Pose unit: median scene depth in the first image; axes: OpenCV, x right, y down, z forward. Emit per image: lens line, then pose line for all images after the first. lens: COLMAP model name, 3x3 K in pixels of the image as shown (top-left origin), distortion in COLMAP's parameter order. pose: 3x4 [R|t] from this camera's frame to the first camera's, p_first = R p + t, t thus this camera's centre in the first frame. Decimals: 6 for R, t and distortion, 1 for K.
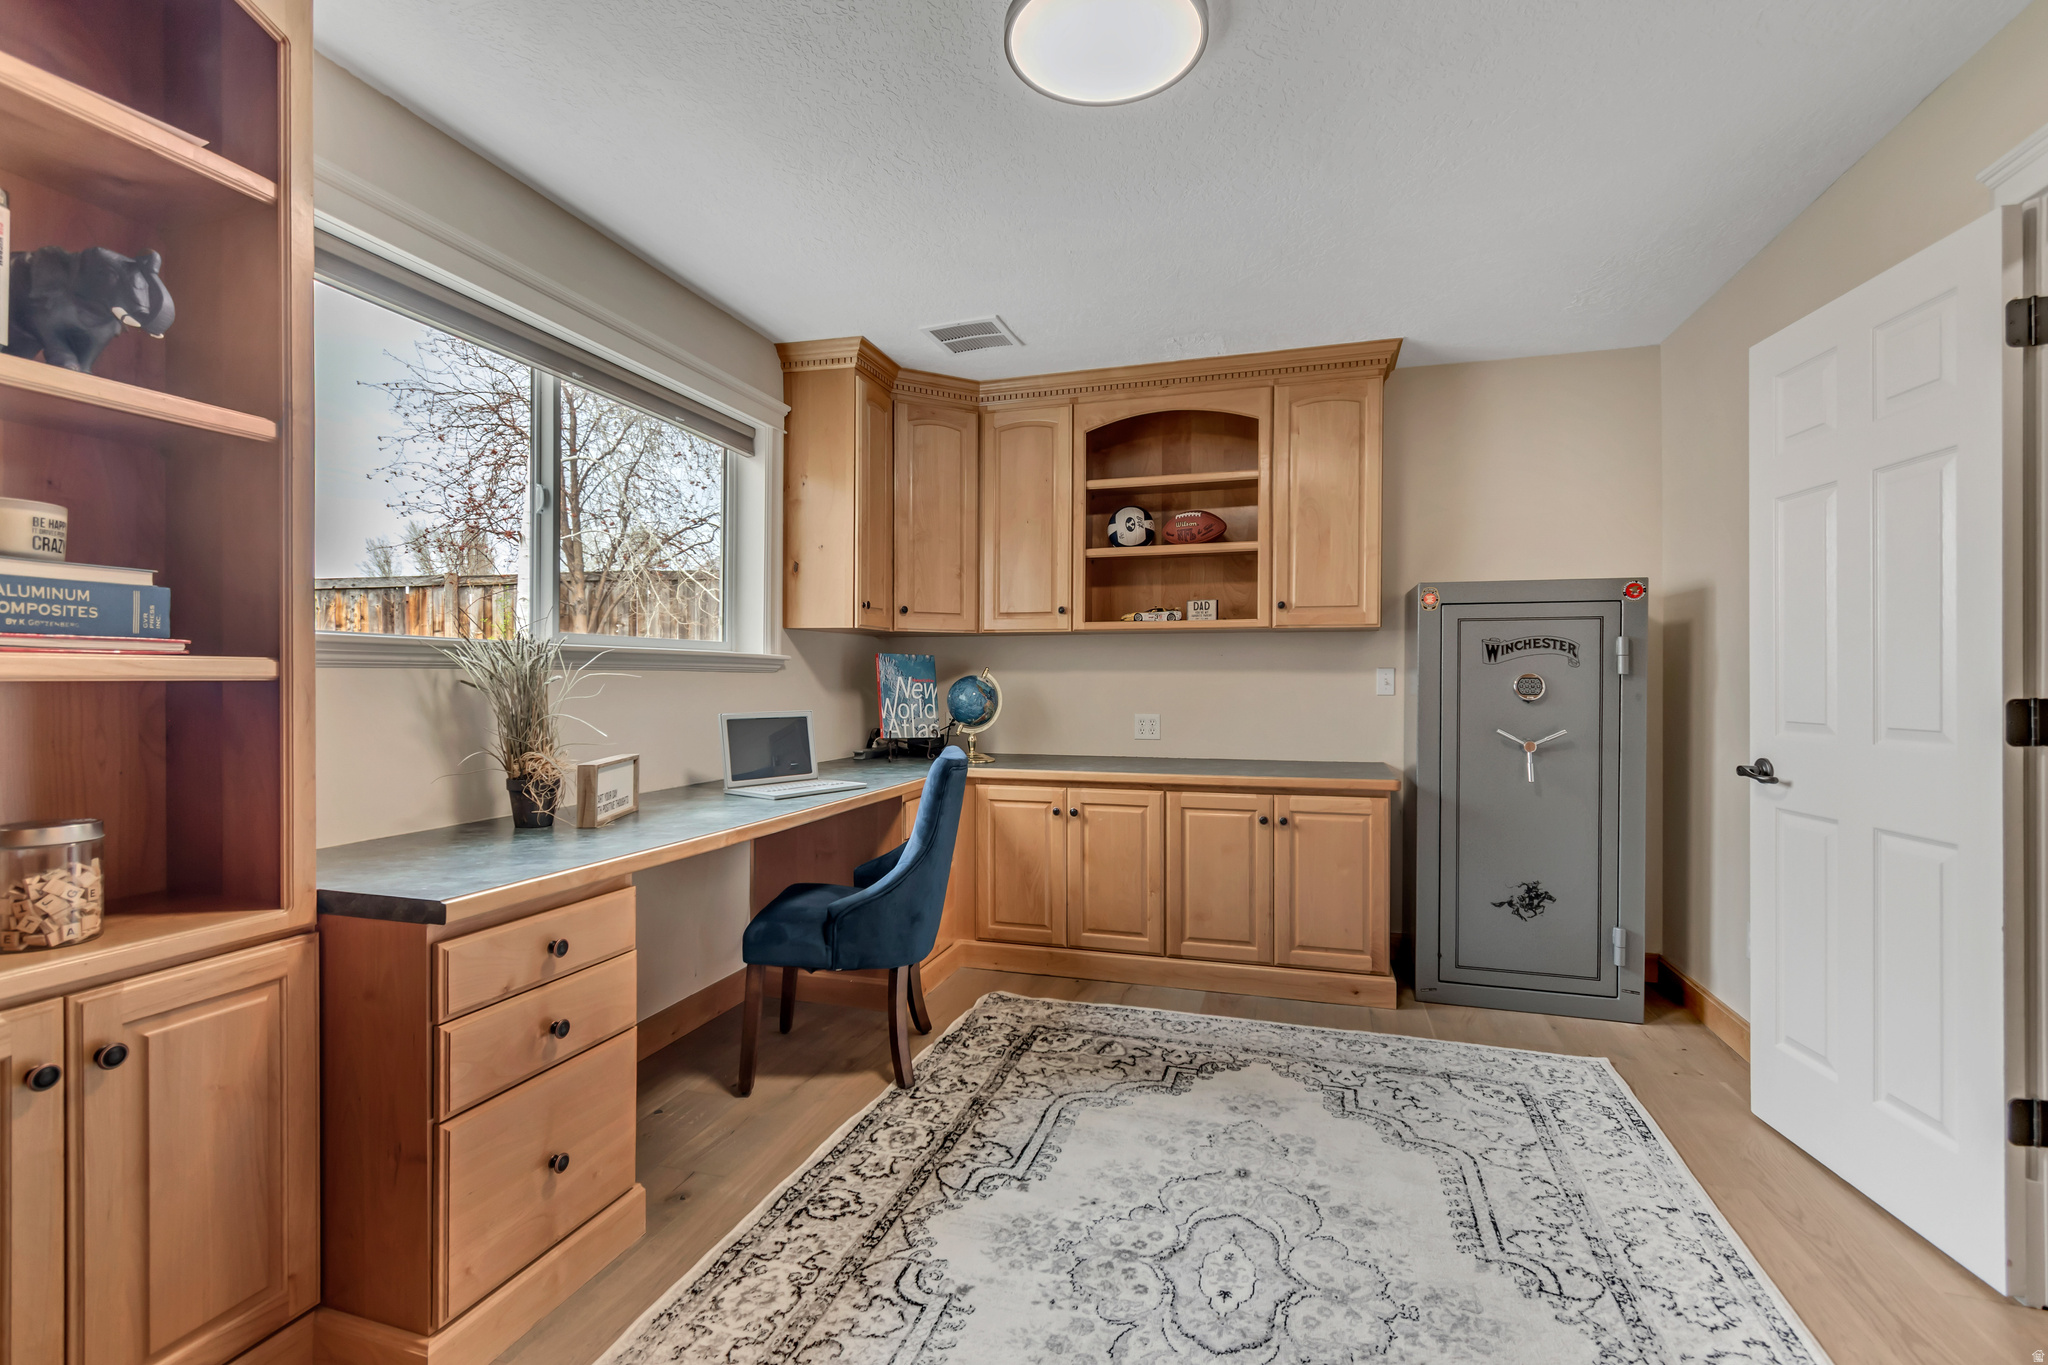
lens RADIAL K [[914.7, 0, 1025.8], [0, 914.7, 679.2], [0, 0, 1]] dist [0.002216, 0.000093]
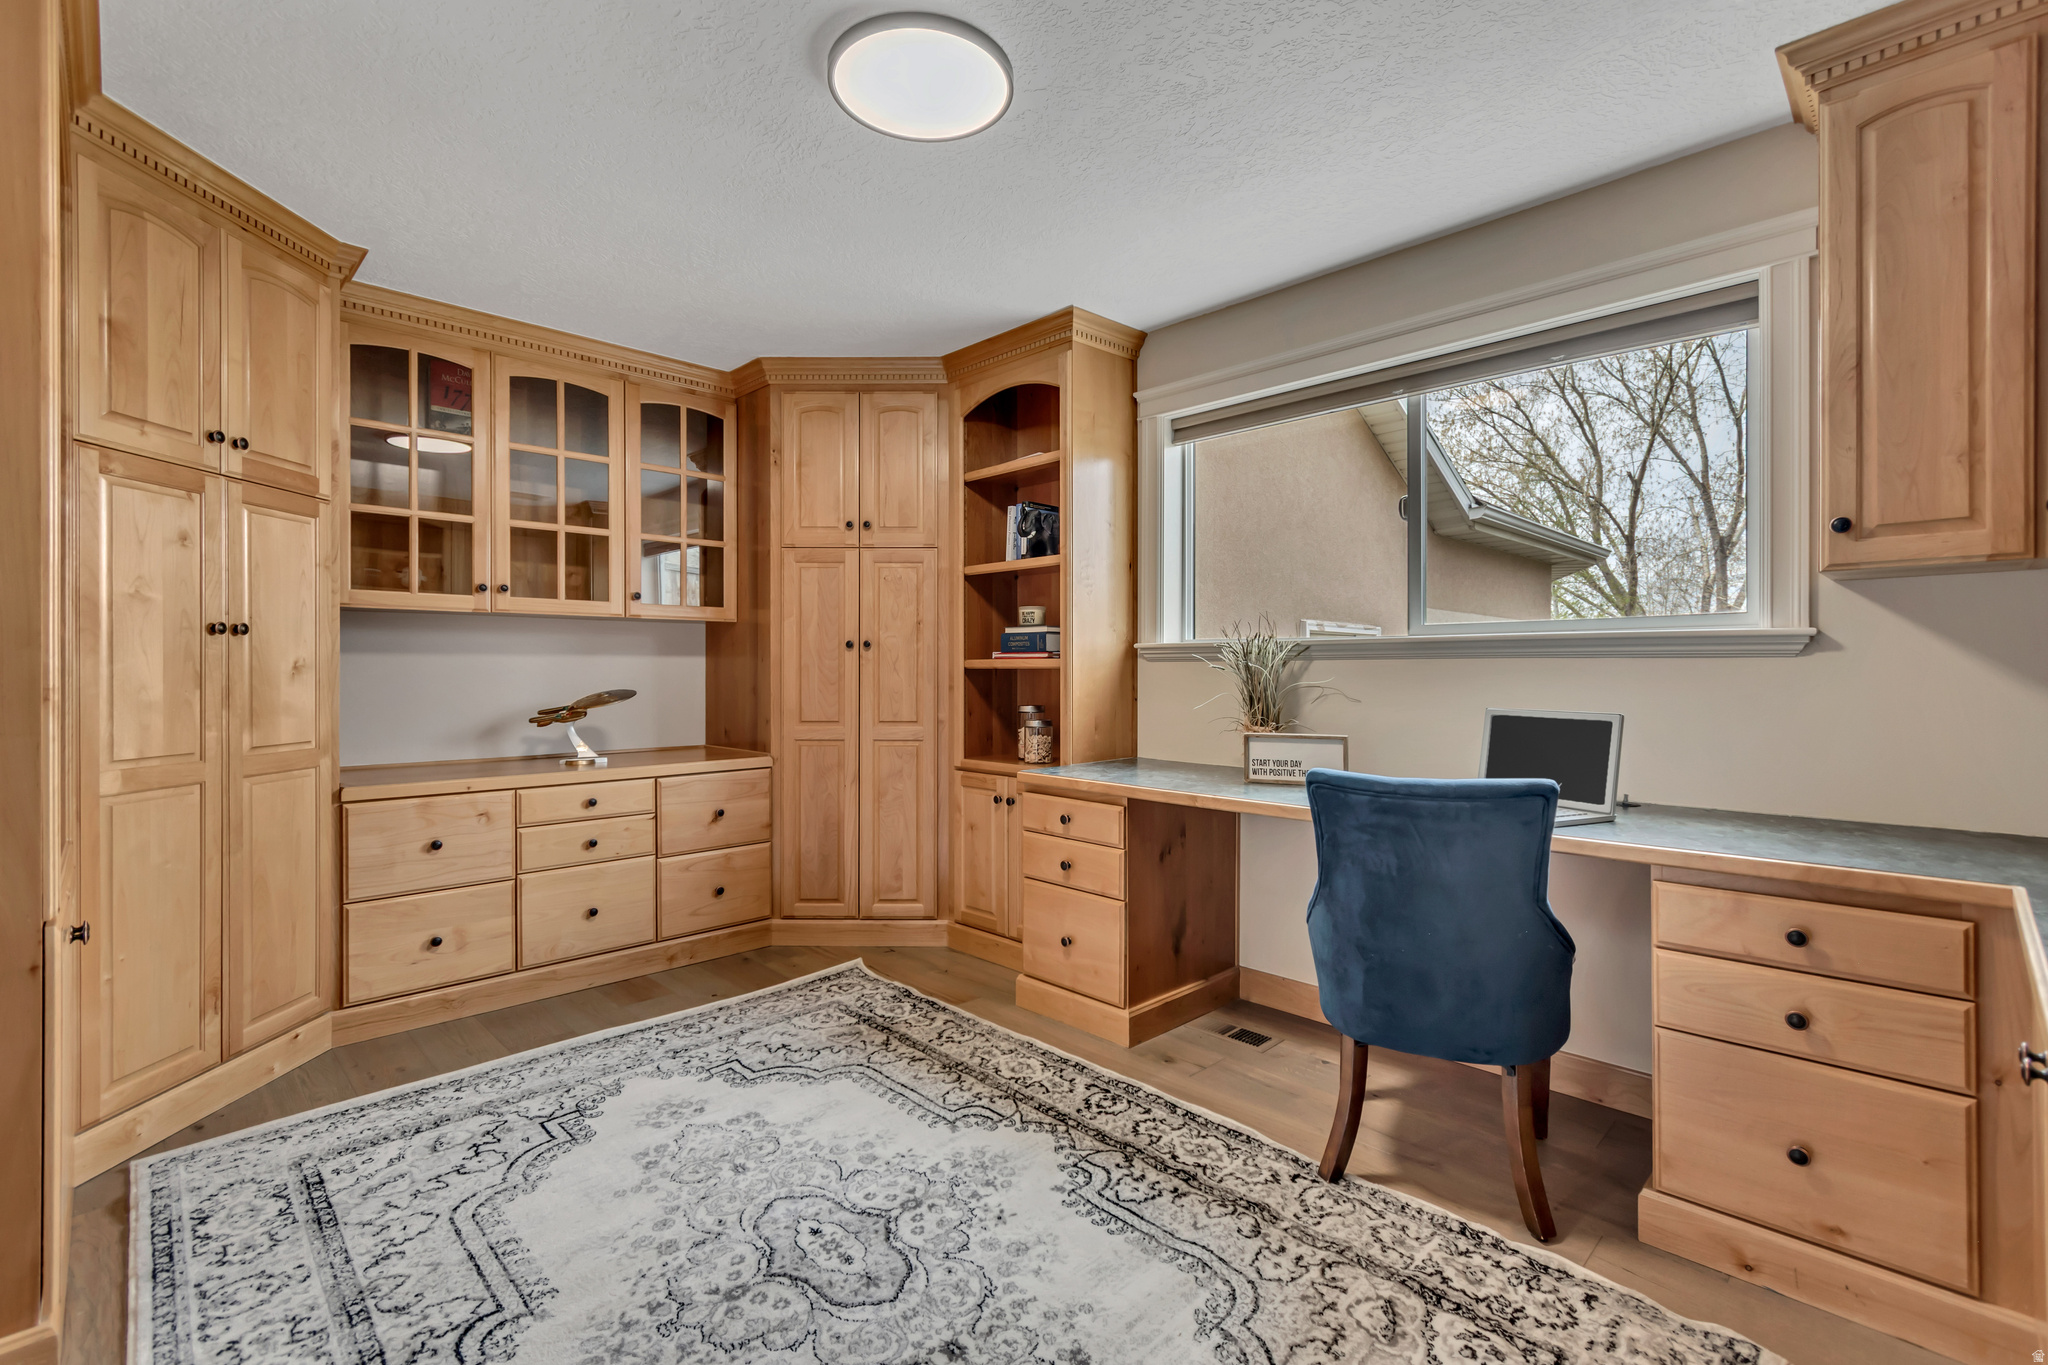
lens RADIAL K [[914.7, 0, 1025.8], [0, 914.7, 679.2], [0, 0, 1]] dist [0.002216, 0.000093]
pose [[-0.475421, 0.008654, -0.879716, 0.894486], [-0.003416, 0.999926, 0.011683, 0.003781], [0.879752, 0.008560, -0.475356, 1.477480]]
